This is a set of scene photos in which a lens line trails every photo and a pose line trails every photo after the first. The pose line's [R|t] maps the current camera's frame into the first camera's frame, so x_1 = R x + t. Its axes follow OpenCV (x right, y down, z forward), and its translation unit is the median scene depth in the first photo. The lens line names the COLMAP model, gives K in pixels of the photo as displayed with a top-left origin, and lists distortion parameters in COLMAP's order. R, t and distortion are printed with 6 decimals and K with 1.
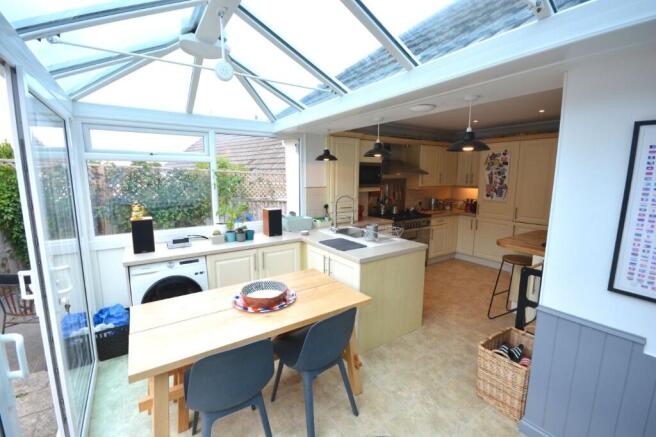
lens RADIAL K [[291.6, 0, 325.9], [0, 291.6, 219.0], [0, 0, 1]] dist [0.002622, 0.000155]
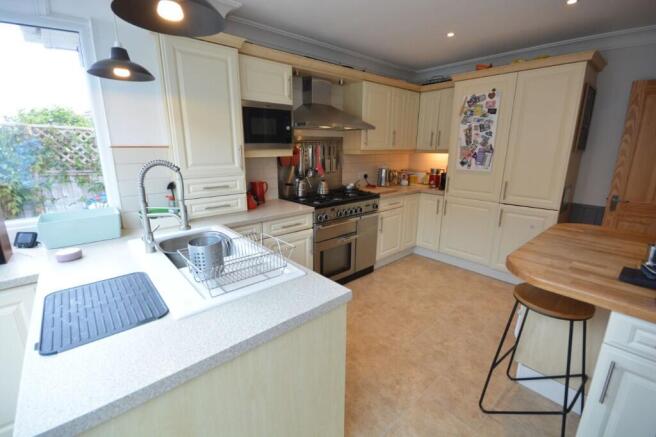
lens RADIAL K [[291.6, 0, 328.6], [0, 291.6, 217.9], [0, 0, 1]] dist [0.002622, 0.000155]
pose [[0.990353, -0.031044, 0.135042, 0.163752], [0.018736, 0.995631, 0.091478, -0.024077], [-0.137292, -0.088066, 0.986608, 0.383944]]
